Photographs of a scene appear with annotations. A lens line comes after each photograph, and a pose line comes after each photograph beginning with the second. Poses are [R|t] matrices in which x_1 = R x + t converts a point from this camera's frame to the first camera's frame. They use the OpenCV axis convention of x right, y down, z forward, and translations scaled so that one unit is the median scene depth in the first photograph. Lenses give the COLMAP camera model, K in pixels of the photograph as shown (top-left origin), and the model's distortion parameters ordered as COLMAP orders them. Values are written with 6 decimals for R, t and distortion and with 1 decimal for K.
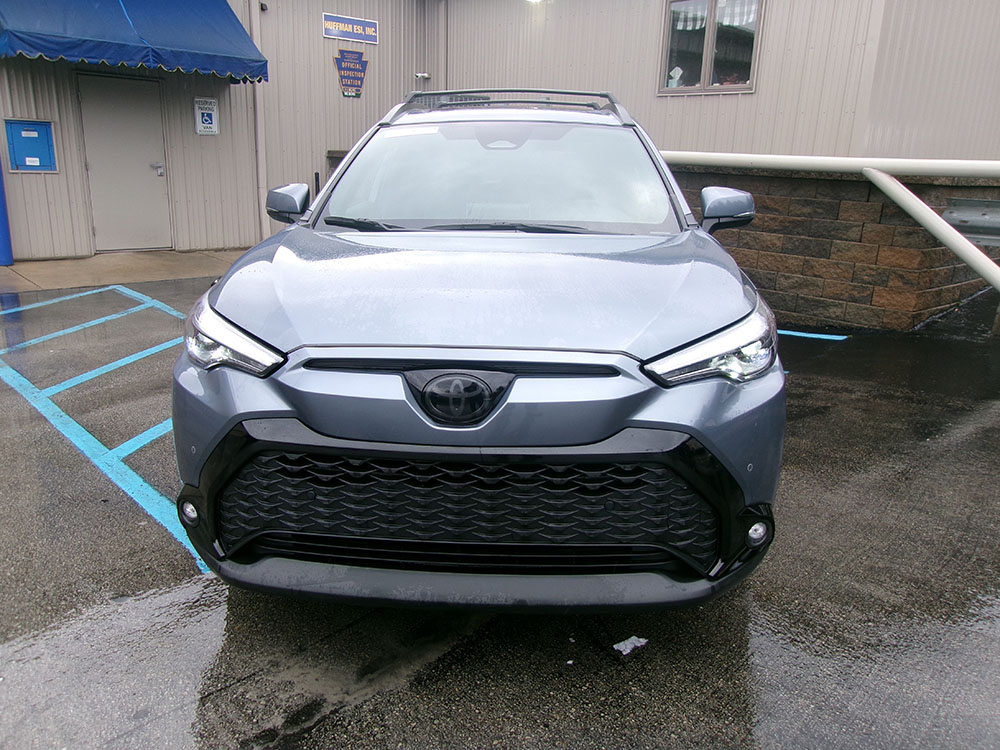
lens RADIAL K [[782.2, 0, 498.7], [0, 782.2, 374.4], [0, 0, 1]] dist [-0.014254, 0.036508]
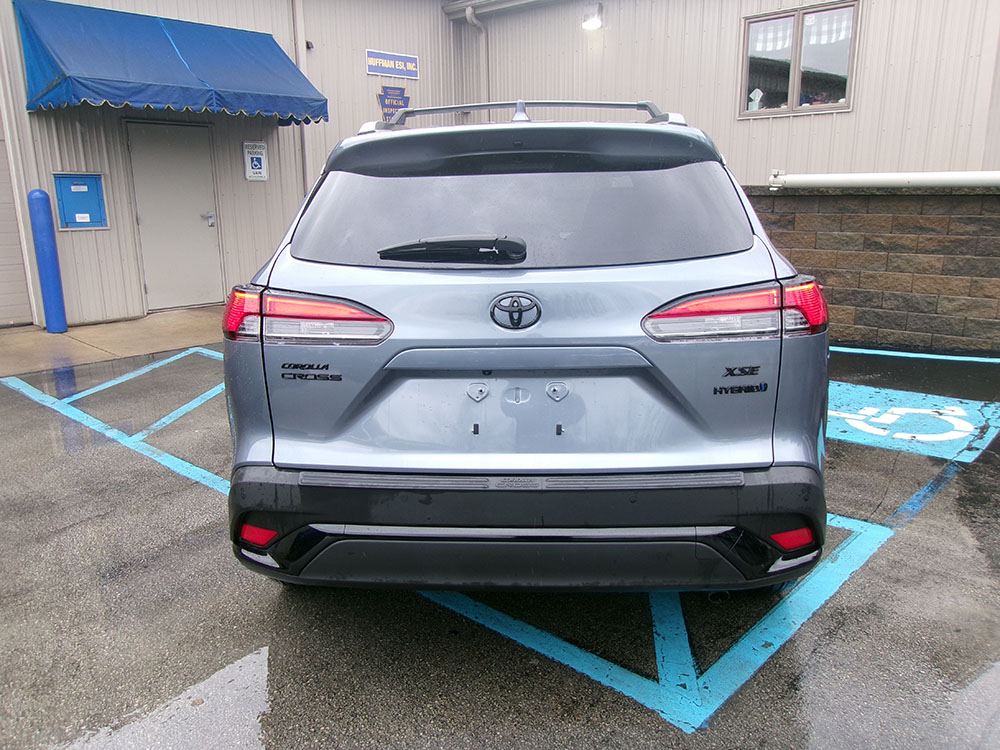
lens RADIAL K [[782.2, 0, 498.7], [0, 782.2, 374.4], [0, 0, 1]] dist [-0.014254, 0.036508]
pose [[0.996536, -0.059911, 0.057675, -0.173022], [0.062183, 0.997325, -0.038433, -0.023556], [-0.055218, 0.041886, 0.997595, 0.067075]]
